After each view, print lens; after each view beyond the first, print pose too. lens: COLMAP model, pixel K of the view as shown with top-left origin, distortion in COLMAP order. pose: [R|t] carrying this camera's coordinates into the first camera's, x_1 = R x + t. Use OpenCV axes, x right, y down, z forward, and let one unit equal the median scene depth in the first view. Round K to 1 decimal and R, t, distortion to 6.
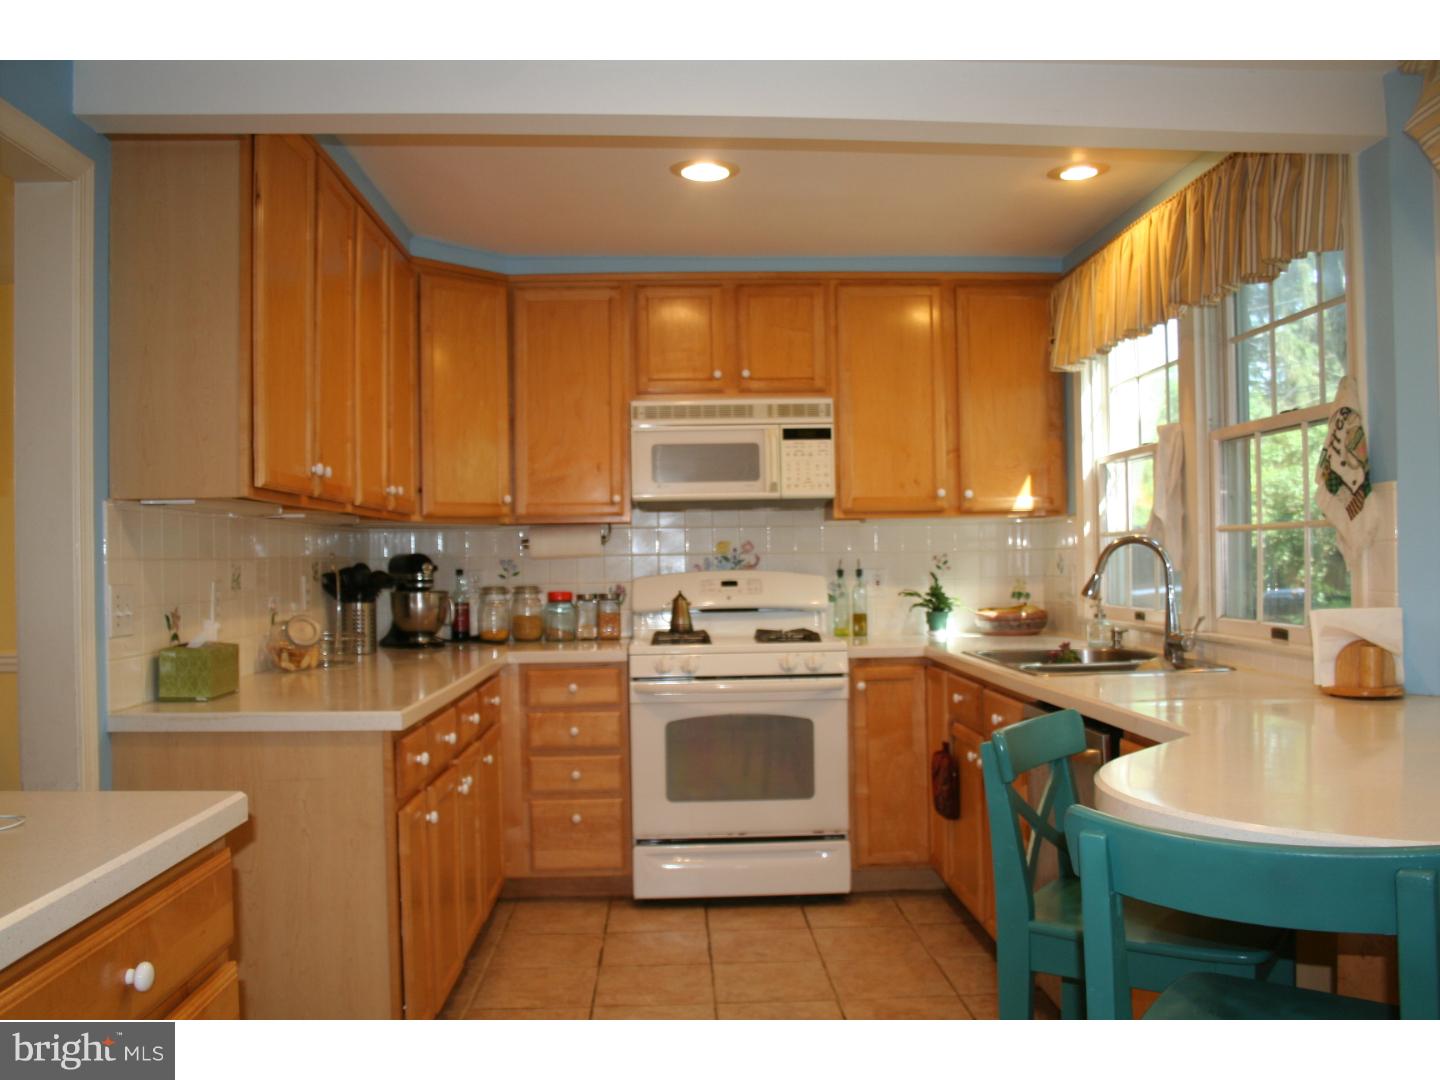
lens RADIAL K [[1216.2, 0, 720.0], [0, 1216.2, 540.0], [0, 0, 1]] dist [-0.096829, 0.088563]
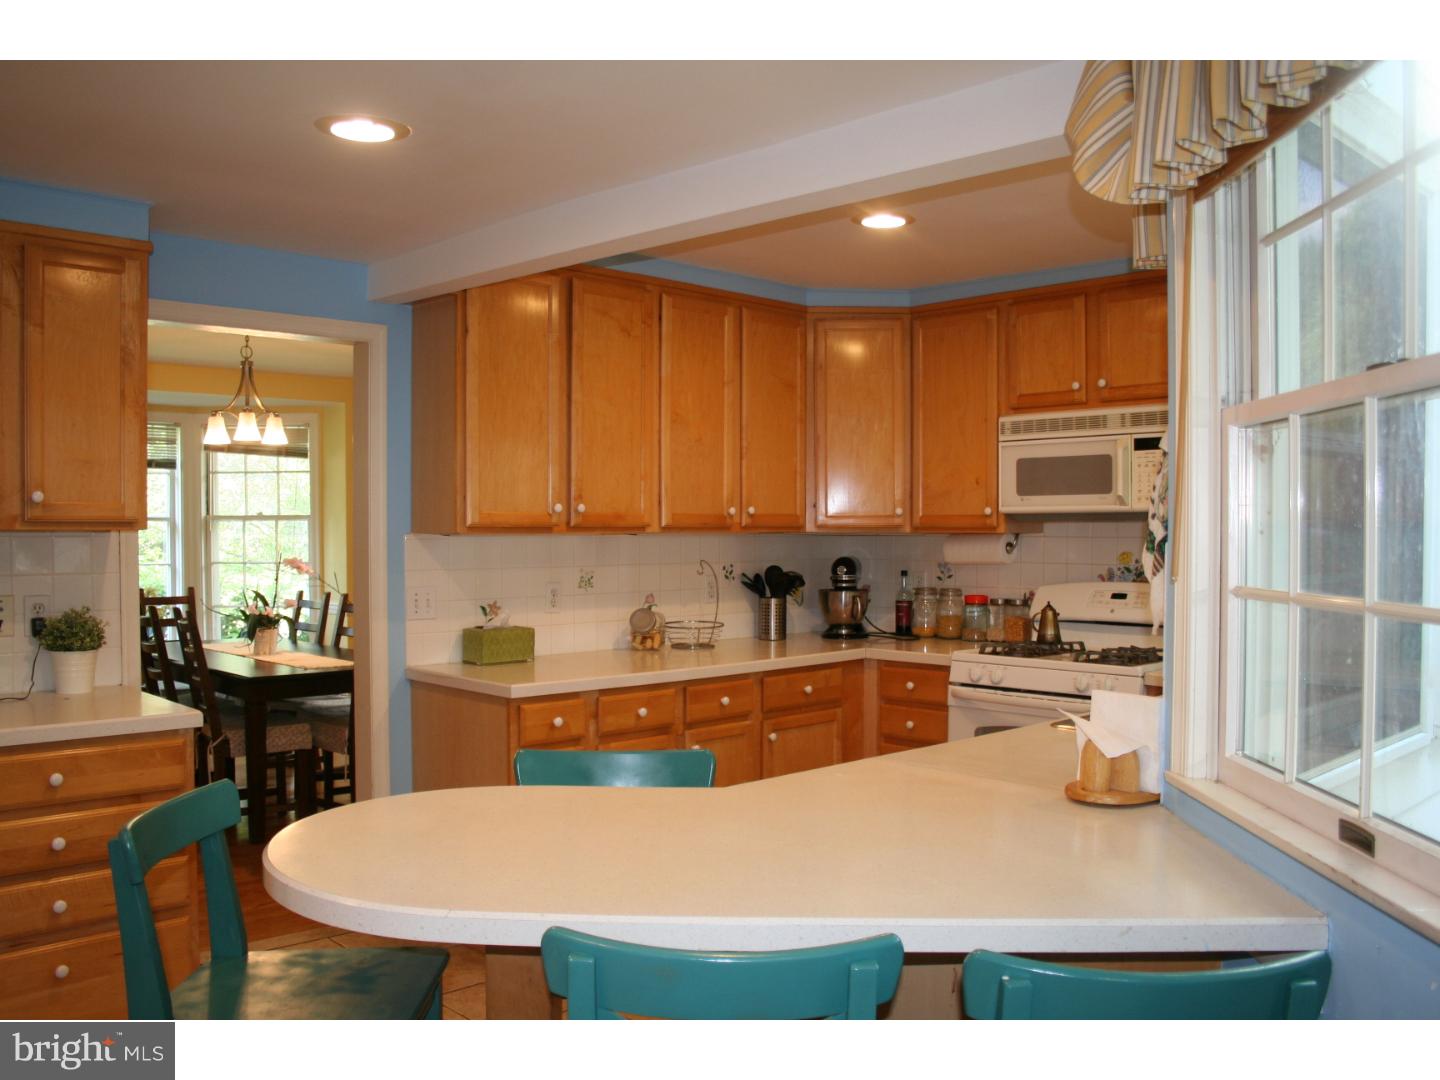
lens RADIAL K [[1216.2, 0, 720.0], [0, 1216.2, 540.0], [0, 0, 1]] dist [-0.096829, 0.088563]
pose [[0.688121, 0.021726, -0.725270, 0.514689], [-0.000780, 0.999573, 0.029203, -0.039300], [0.725595, -0.019530, 0.687845, 0.111074]]
